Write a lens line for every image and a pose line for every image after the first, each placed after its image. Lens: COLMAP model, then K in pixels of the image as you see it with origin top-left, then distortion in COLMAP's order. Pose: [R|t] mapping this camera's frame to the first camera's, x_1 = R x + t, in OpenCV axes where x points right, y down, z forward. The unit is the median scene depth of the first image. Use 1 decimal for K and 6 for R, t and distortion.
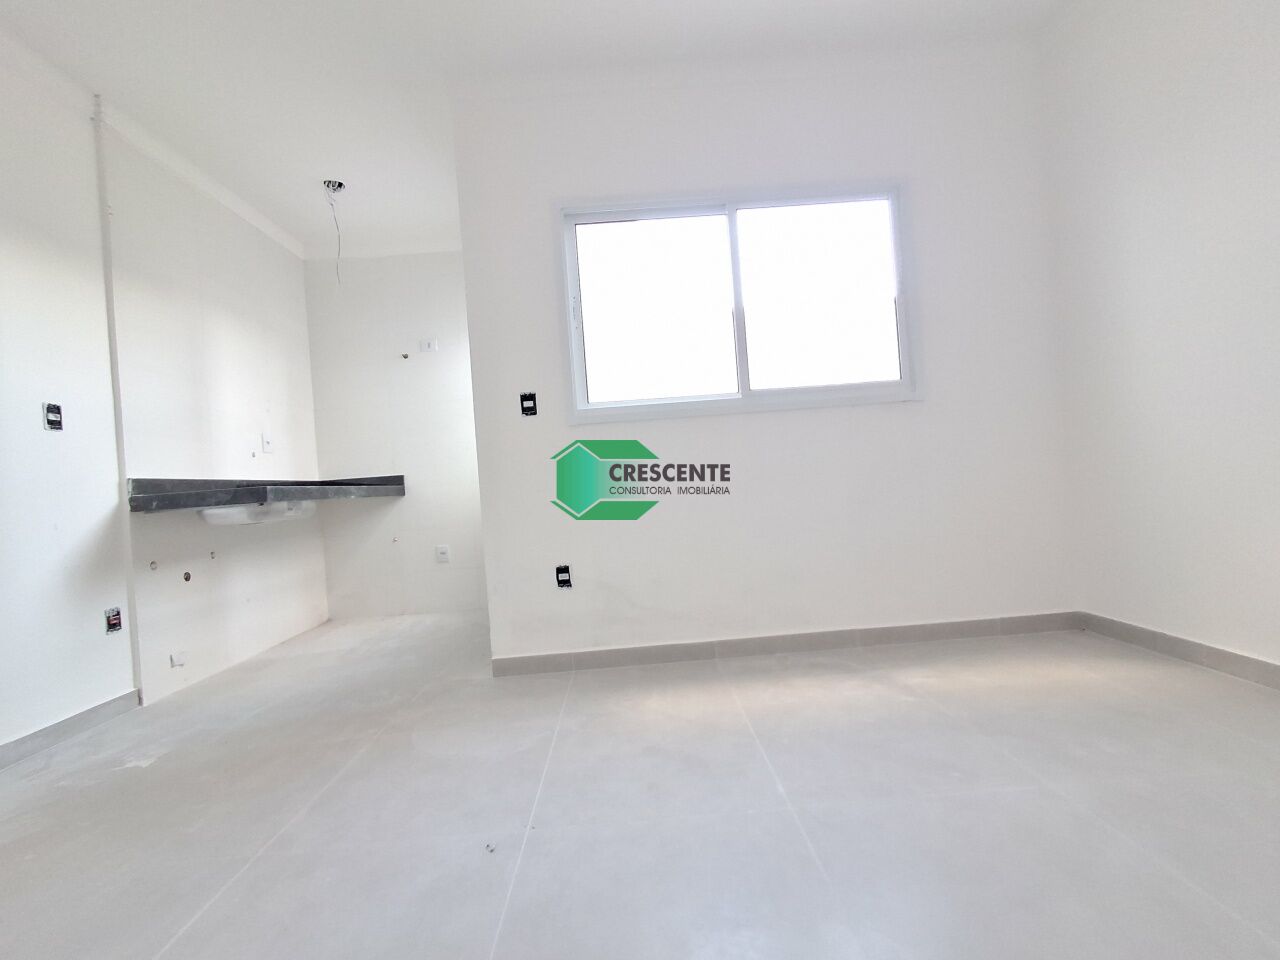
lens RADIAL K [[581.2, 0, 640.5], [0, 581.2, 481.7], [0, 0, 1]] dist [0.002504, -0.000058]
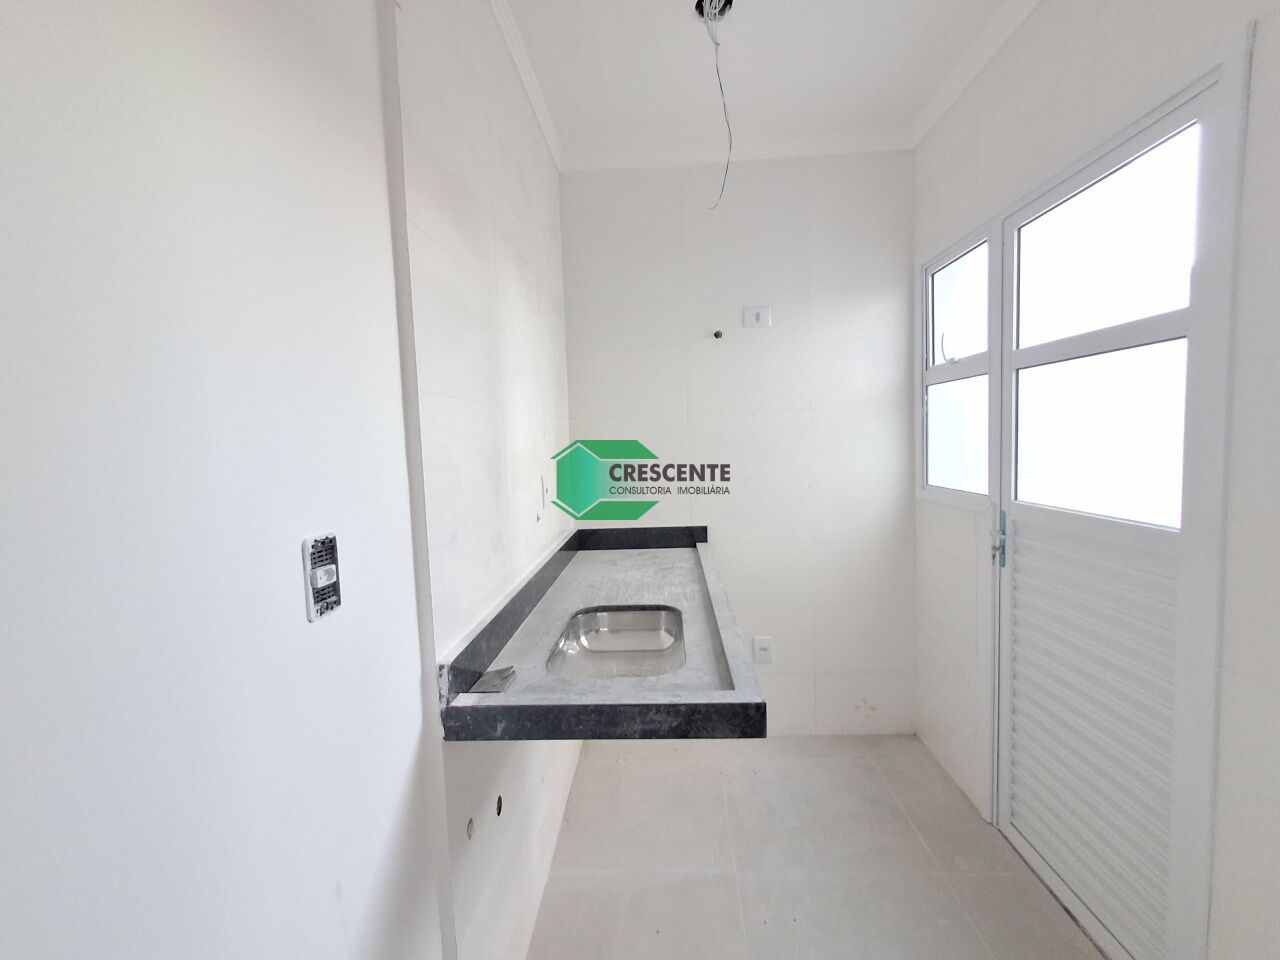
lens RADIAL K [[581.2, 0, 640.0], [0, 581.2, 478.8], [0, 0, 1]] dist [0.002504, -0.000058]
pose [[0.997868, 0.032442, -0.056631, -0.445154], [-0.027585, 0.996039, 0.084535, -0.113724], [0.059149, -0.082793, 0.994810, 0.371540]]
